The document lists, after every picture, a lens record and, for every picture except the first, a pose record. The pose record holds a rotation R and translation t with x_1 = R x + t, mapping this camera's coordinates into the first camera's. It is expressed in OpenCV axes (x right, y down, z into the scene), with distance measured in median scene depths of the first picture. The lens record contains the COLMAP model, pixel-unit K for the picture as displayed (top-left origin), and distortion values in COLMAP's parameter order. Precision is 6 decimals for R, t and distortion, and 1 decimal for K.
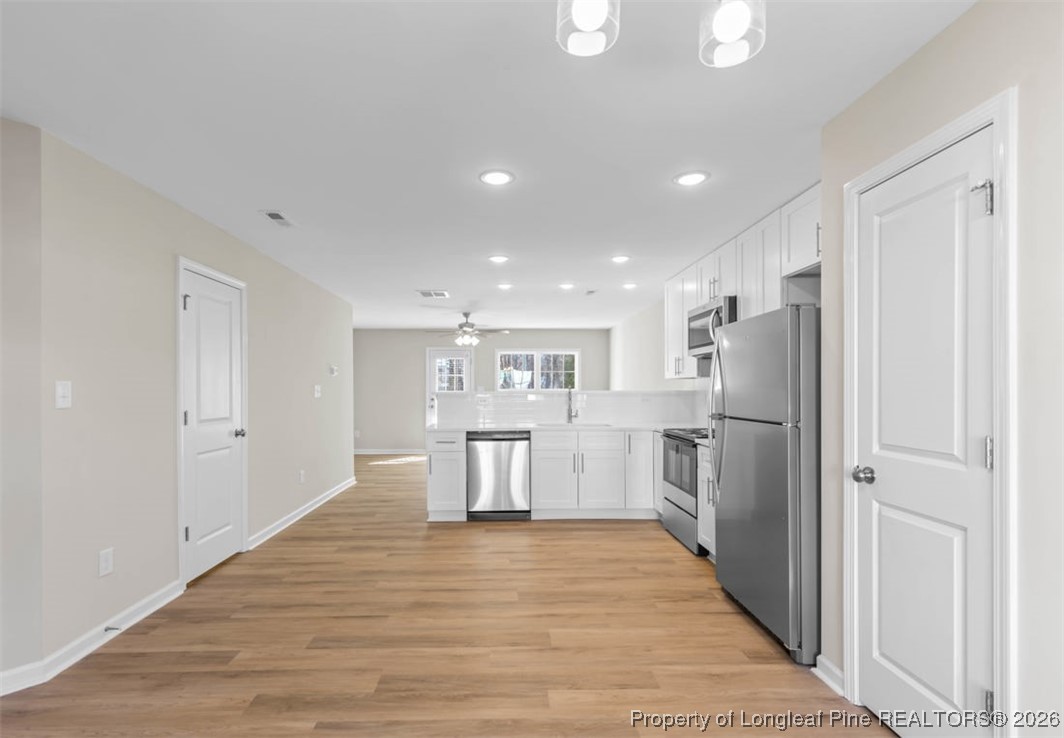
lens RADIAL K [[504.5, 0, 516.4], [0, 504.5, 390.8], [0, 0, 1]] dist [0.008117, -0.001529]
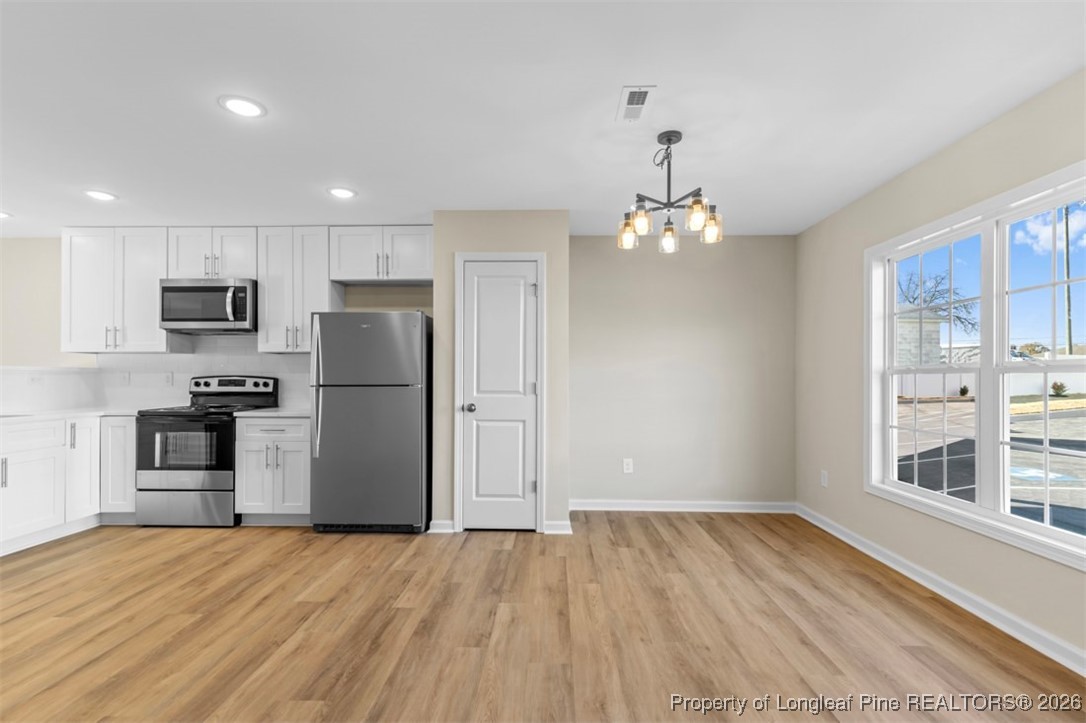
lens RADIAL K [[496.9, 0, 540.8], [0, 496.9, 373.7], [0, 0, 1]] dist [0.004826, 0.000033]
pose [[0.047788, 0.009376, 0.998813, -0.778883], [0.004277, 0.999945, -0.009591, 0.035884], [-0.998848, 0.004730, 0.047745, 0.414152]]
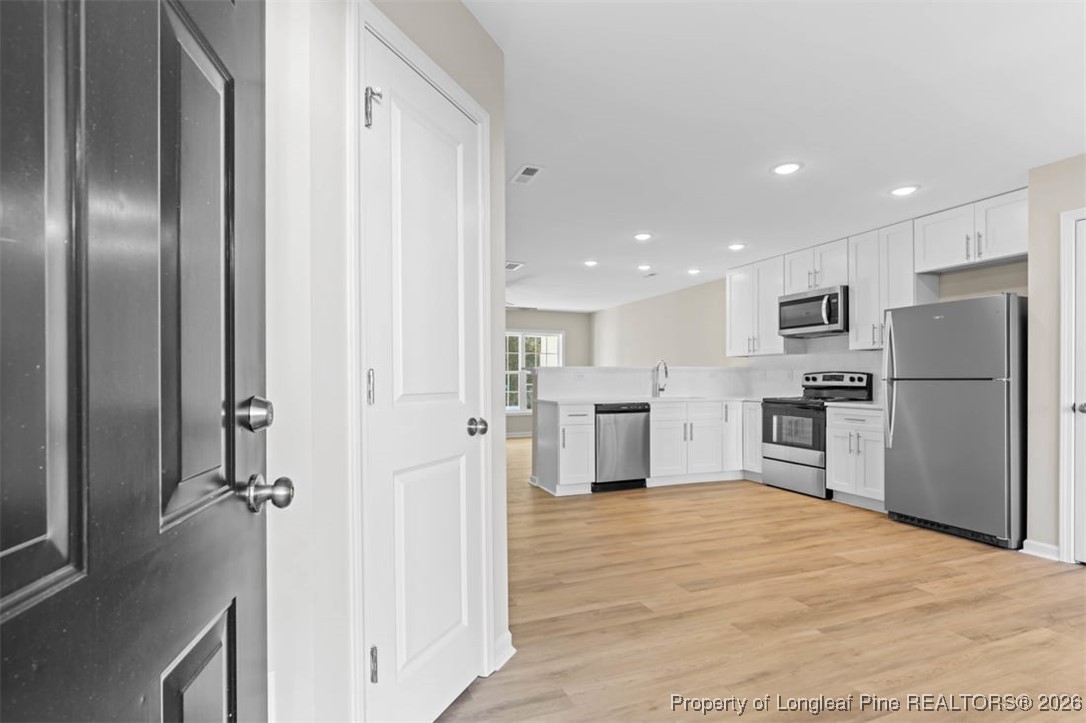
lens RADIAL K [[535.3, 0, 543.2], [0, 535.3, 380.8], [0, 0, 1]] dist [-0.006622, 0.000370]
pose [[0.939311, -0.000812, 0.343065, -0.890122], [0.001454, 0.999998, -0.001612, 0.055989], [-0.343063, 0.002013, 0.939310, 0.043154]]
